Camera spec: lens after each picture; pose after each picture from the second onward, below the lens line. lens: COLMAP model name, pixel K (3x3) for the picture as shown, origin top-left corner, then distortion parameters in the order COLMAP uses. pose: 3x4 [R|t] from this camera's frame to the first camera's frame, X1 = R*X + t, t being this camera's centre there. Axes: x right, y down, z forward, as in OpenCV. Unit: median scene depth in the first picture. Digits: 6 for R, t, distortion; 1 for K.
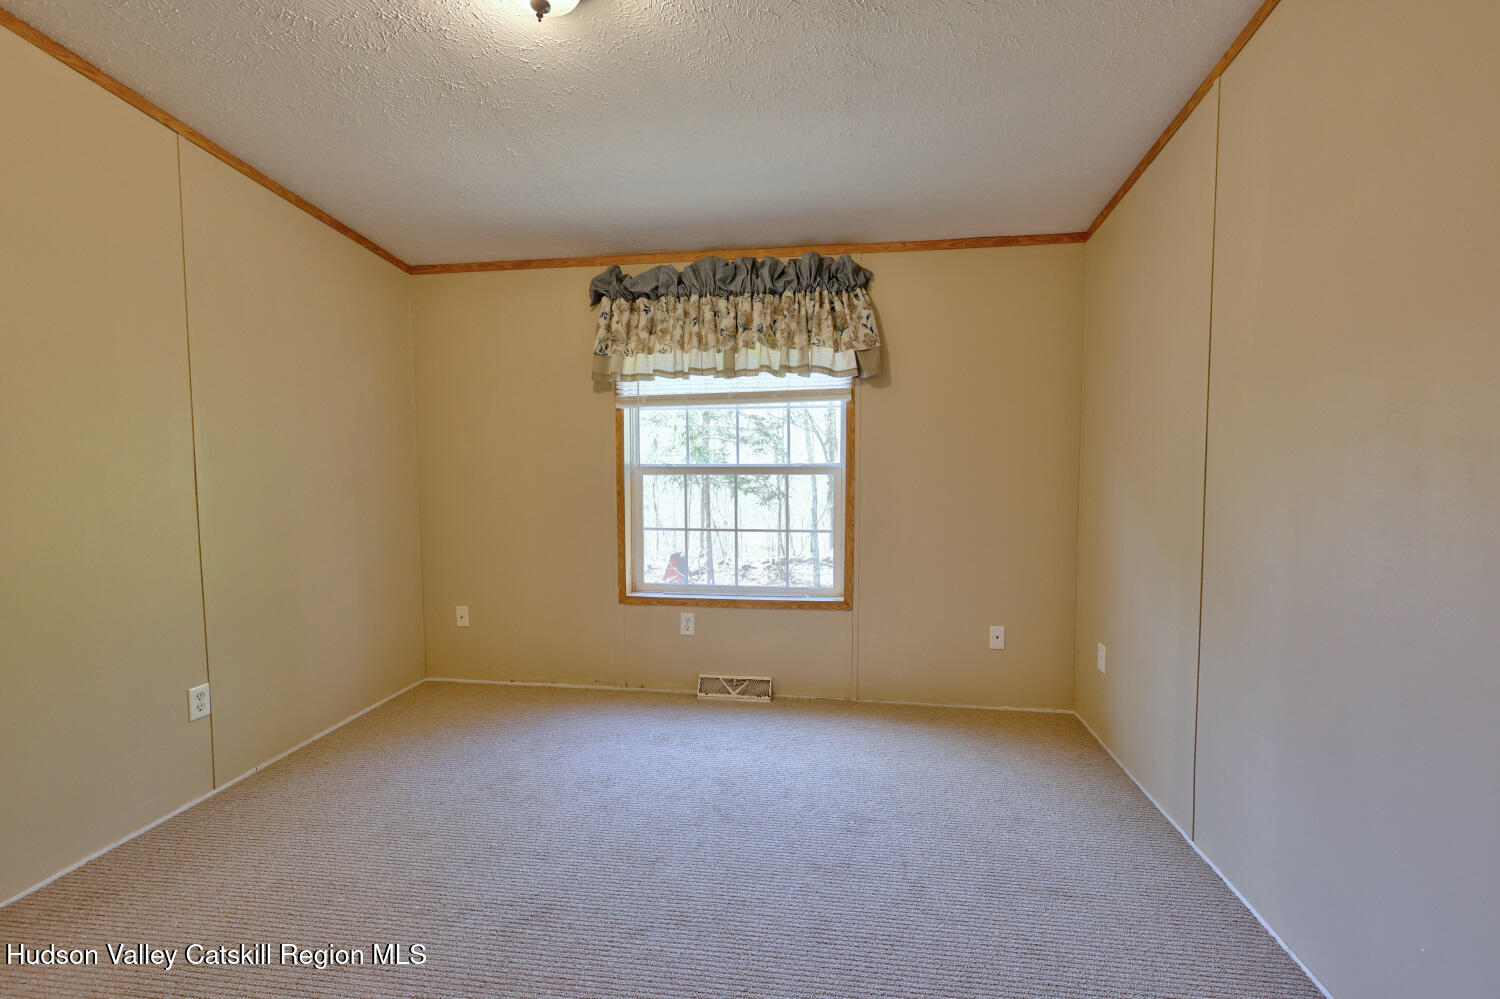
lens RADIAL K [[650.4, 0, 745.6], [0, 650.4, 501.3], [0, 0, 1]] dist [0.003366, 0.000029]
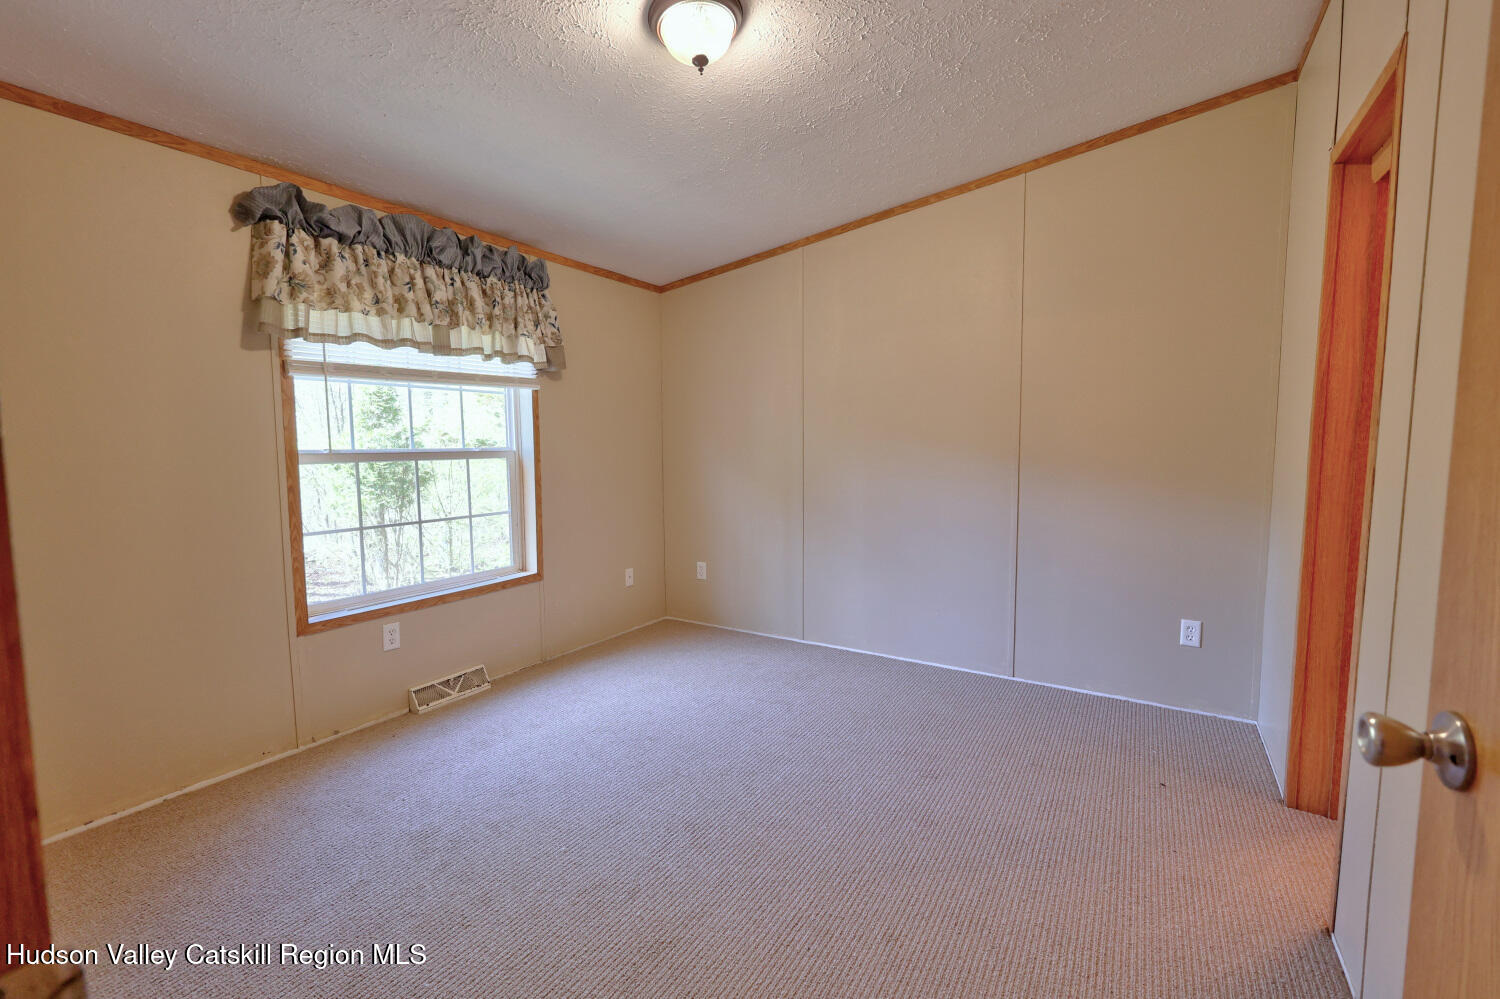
lens RADIAL K [[650.4, 0, 756.0], [0, 650.4, 503.8], [0, 0, 1]] dist [0.003366, 0.000029]
pose [[0.392081, -0.085295, 0.915968, -0.705574], [0.066554, 0.995713, 0.064232, -0.008507], [-0.917520, 0.035777, 0.396077, 0.225463]]
